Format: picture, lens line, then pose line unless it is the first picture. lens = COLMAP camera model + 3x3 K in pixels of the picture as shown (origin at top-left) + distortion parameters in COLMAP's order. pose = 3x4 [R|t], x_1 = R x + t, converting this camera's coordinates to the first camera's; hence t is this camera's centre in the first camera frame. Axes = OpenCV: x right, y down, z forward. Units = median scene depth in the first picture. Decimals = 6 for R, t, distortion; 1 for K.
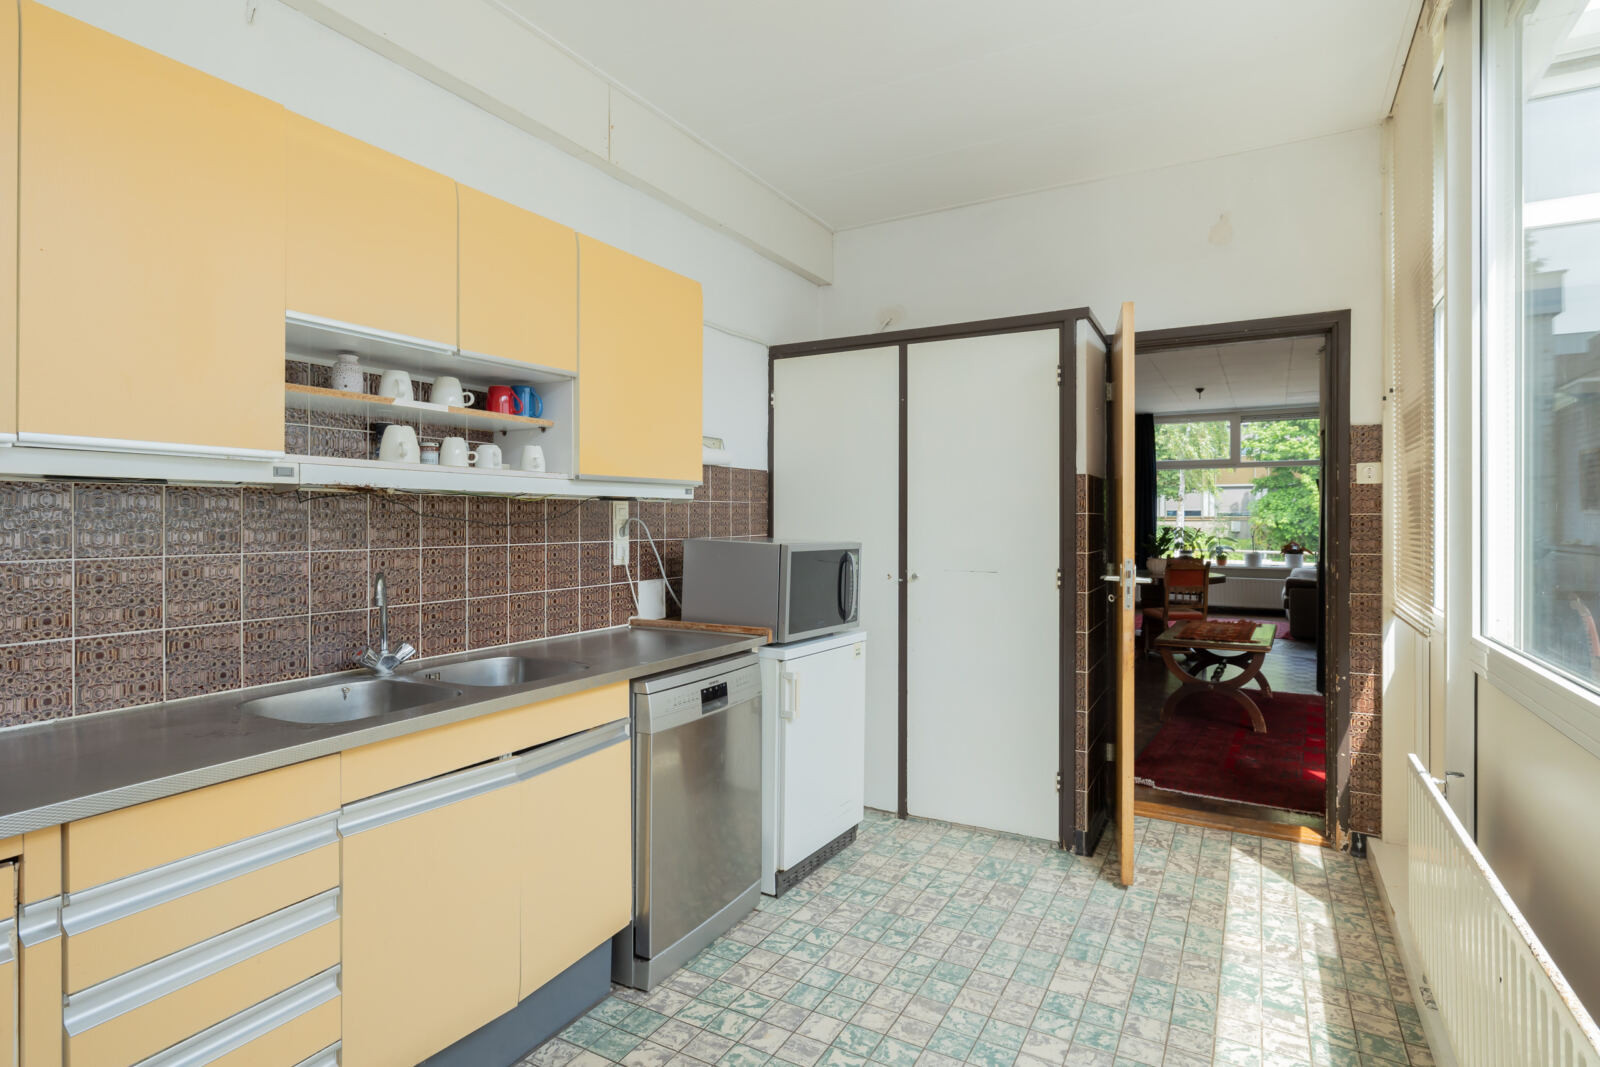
lens RADIAL K [[840.1, 0, 798.1], [0, 840.1, 519.5], [0, 0, 1]] dist [-0.005911, 0.001664]
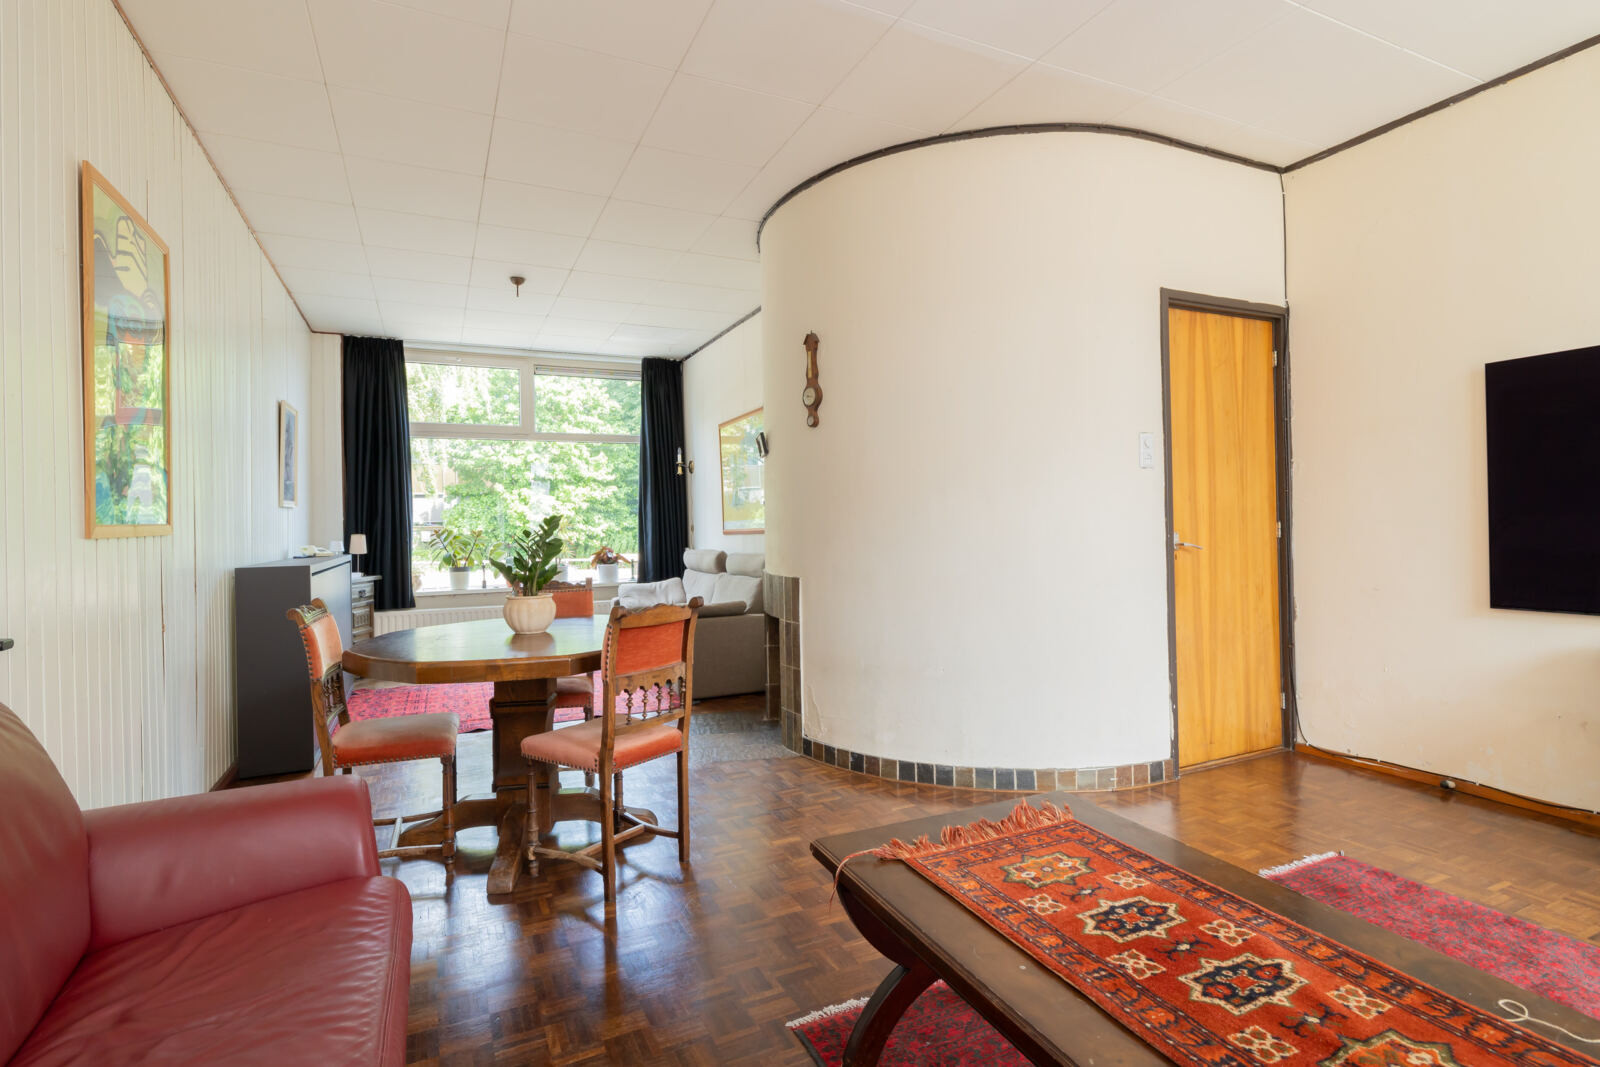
lens RADIAL K [[776.7, 0, 787.9], [0, 776.7, 520.3], [0, 0, 1]] dist [-0.003345, -0.000163]
pose [[0.582841, -0.006065, 0.812564, 0.199815], [0.019826, 0.999781, -0.006759, 0.016777], [-0.812344, 0.020049, 0.582833, 0.688667]]
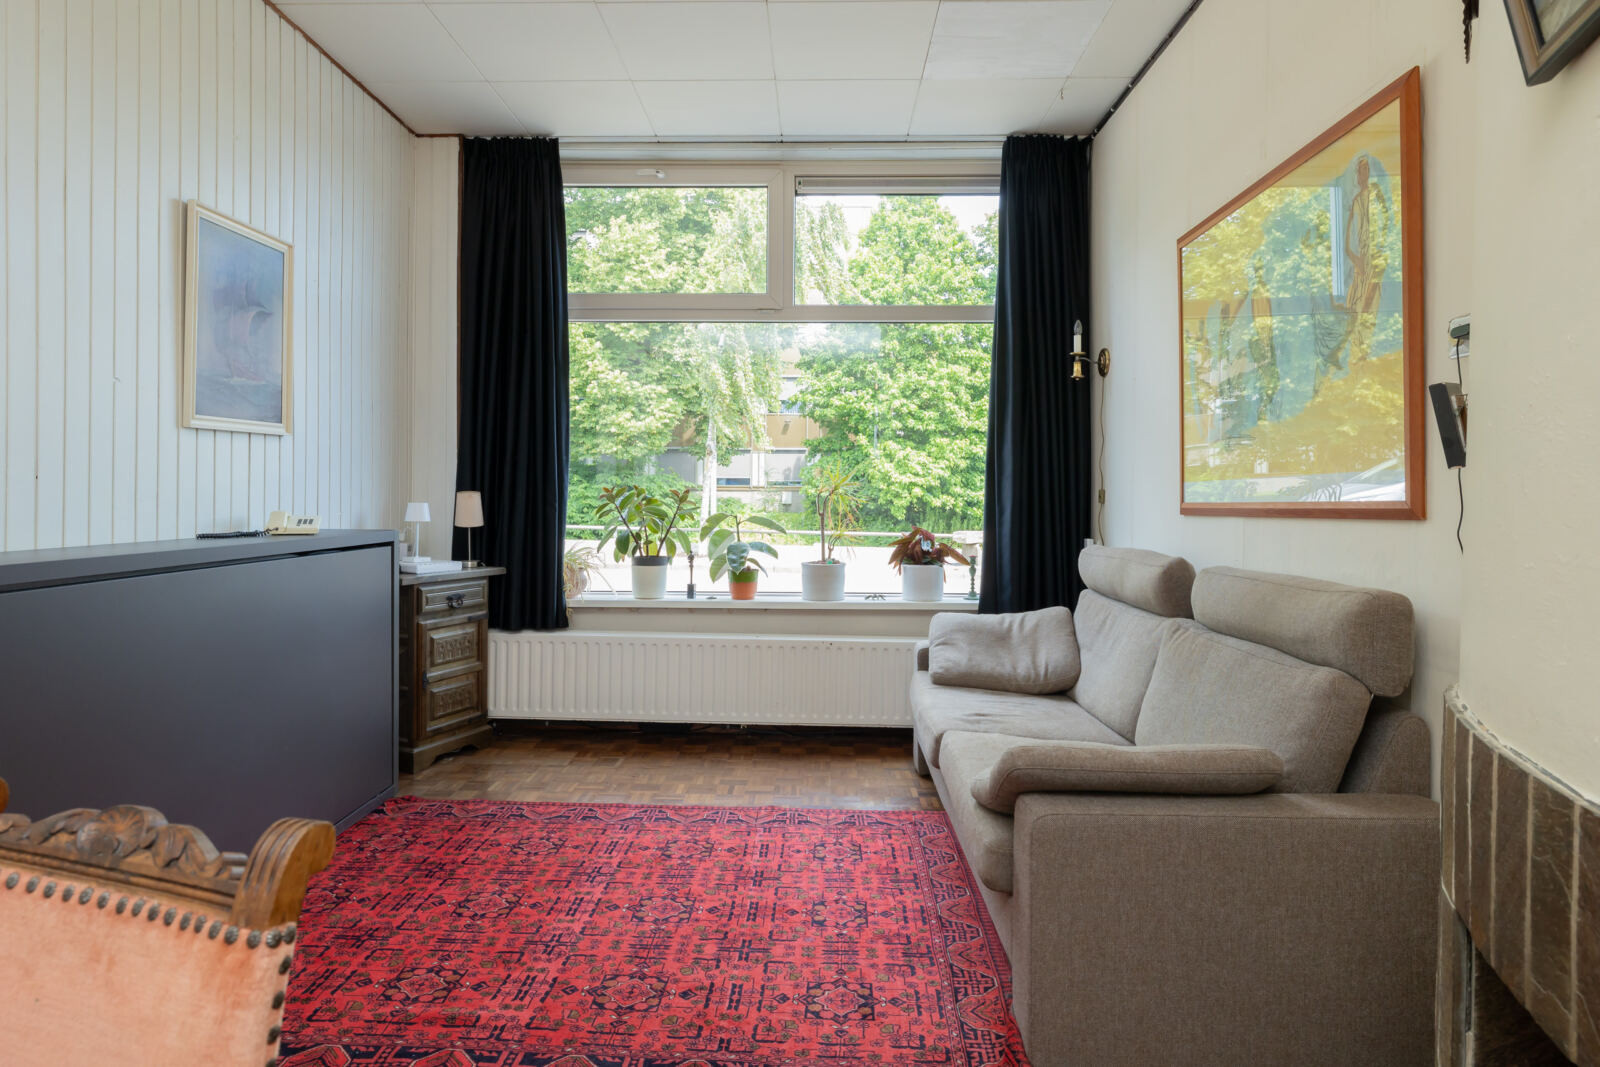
lens RADIAL K [[884.2, 0, 795.2], [0, 884.2, 505.1], [0, 0, 1]] dist [-0.002905, 0.000691]
pose [[0.882855, -0.001110, 0.469645, 0.516284], [-0.005980, 0.999890, 0.013605, 0.016637], [-0.469608, -0.014820, 0.882751, 0.978591]]
